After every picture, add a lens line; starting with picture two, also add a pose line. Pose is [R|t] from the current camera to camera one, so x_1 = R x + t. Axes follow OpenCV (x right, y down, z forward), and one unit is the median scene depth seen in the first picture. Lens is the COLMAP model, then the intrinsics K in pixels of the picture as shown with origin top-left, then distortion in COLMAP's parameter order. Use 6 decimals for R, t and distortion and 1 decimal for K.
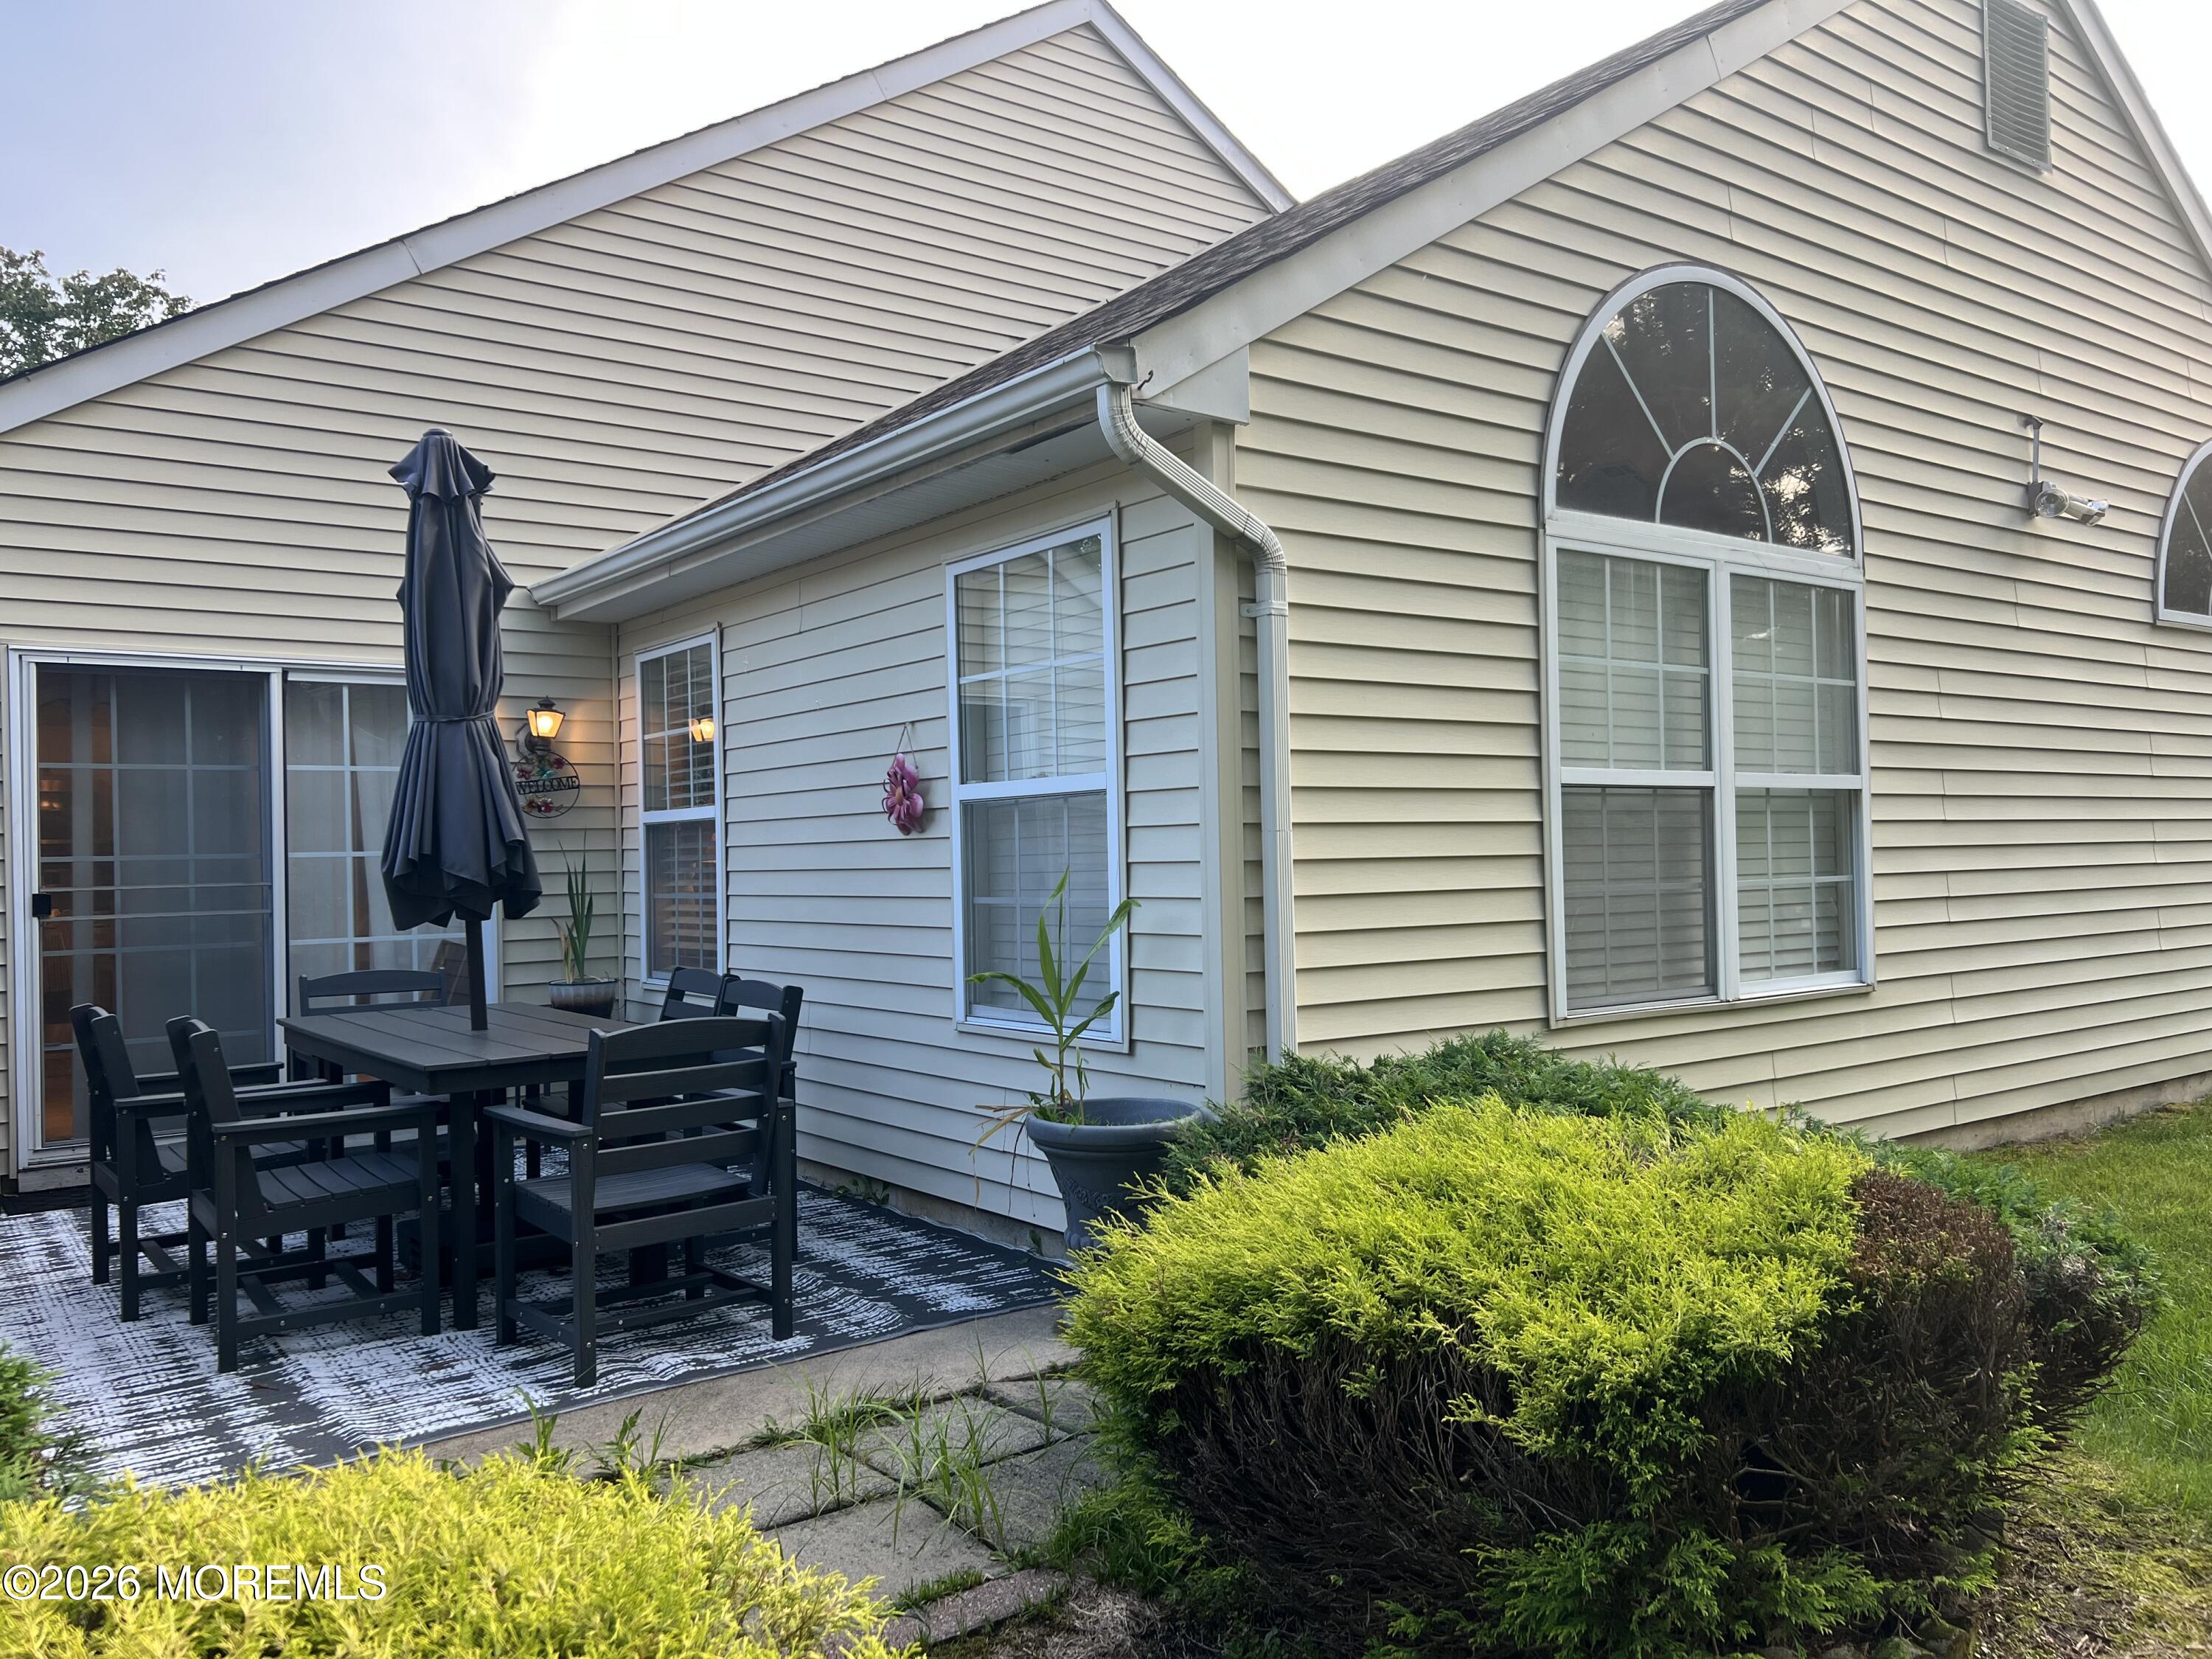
lens RADIAL K [[1672.5, 0, 1101.6], [0, 1672.5, 832.5], [0, 0, 1]] dist [0.055554, -0.064908]
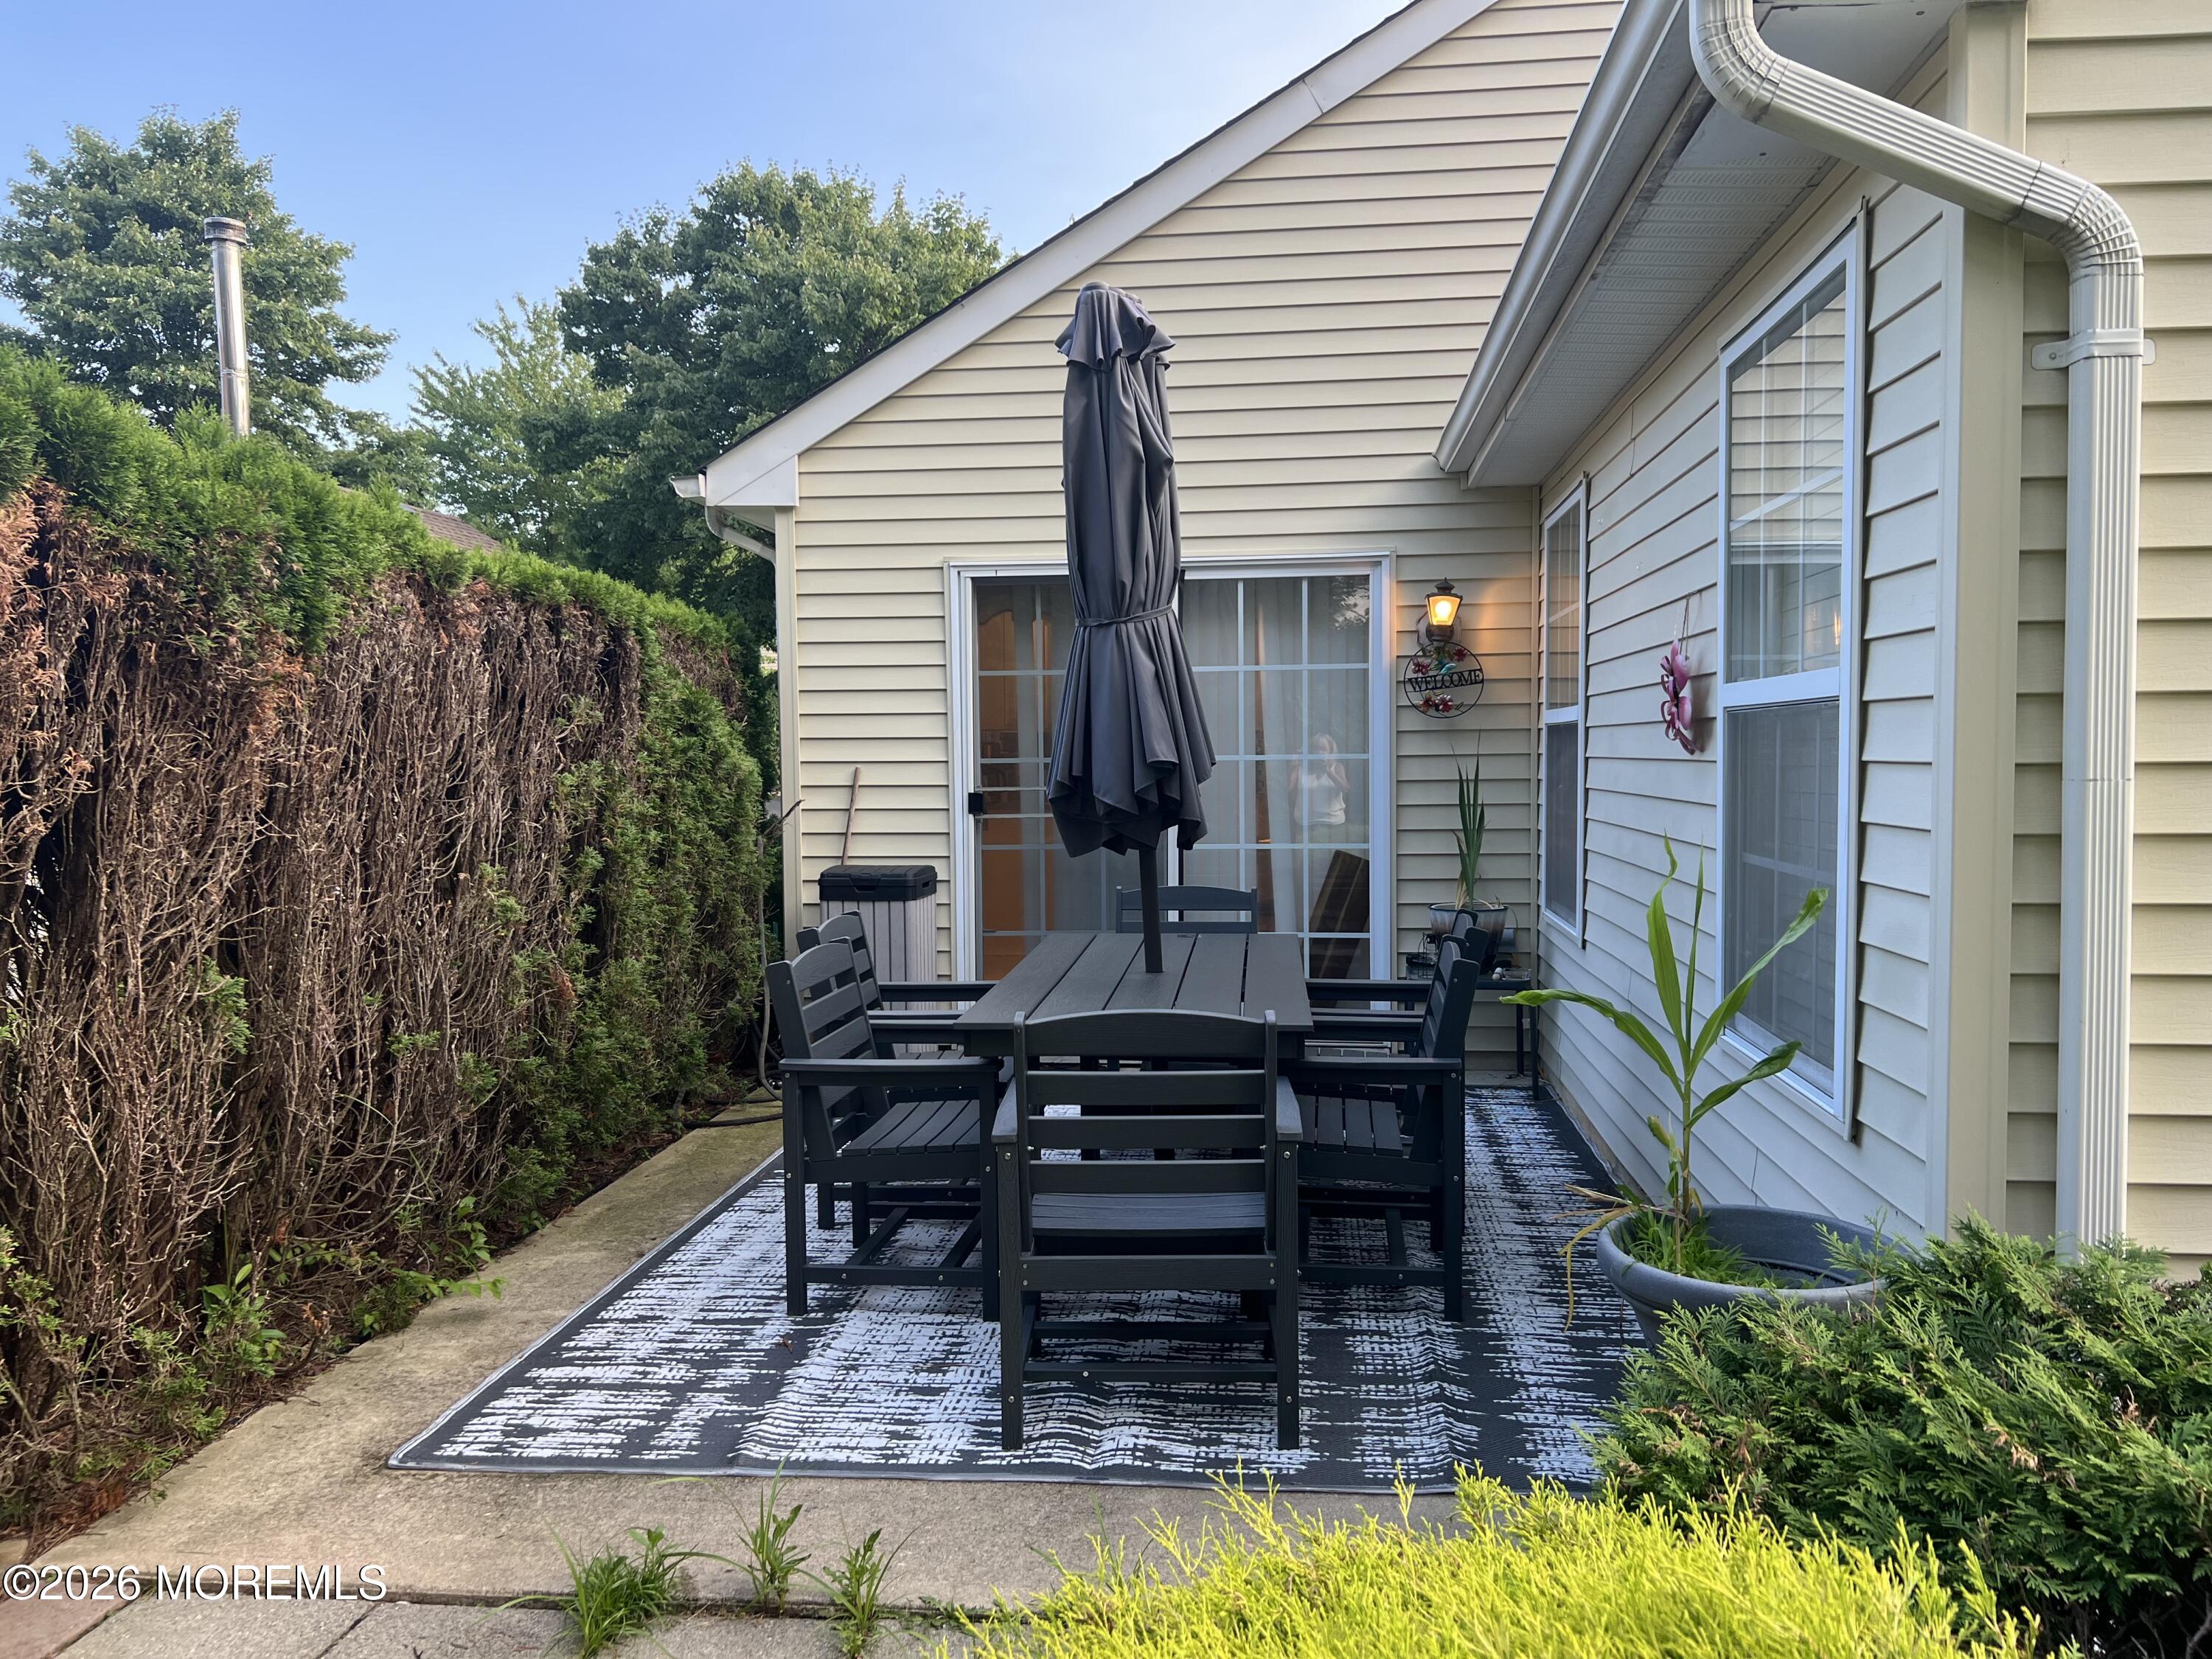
lens RADIAL K [[1670.4, 0, 1125.7], [0, 1670.4, 834.1], [0, 0, 1]] dist [0.042313, -0.048657]
pose [[0.733674, 0.047191, -0.677861, 0.259974], [0.005346, 0.997154, 0.075205, -0.026791], [0.679480, -0.058799, 0.731334, 0.442952]]
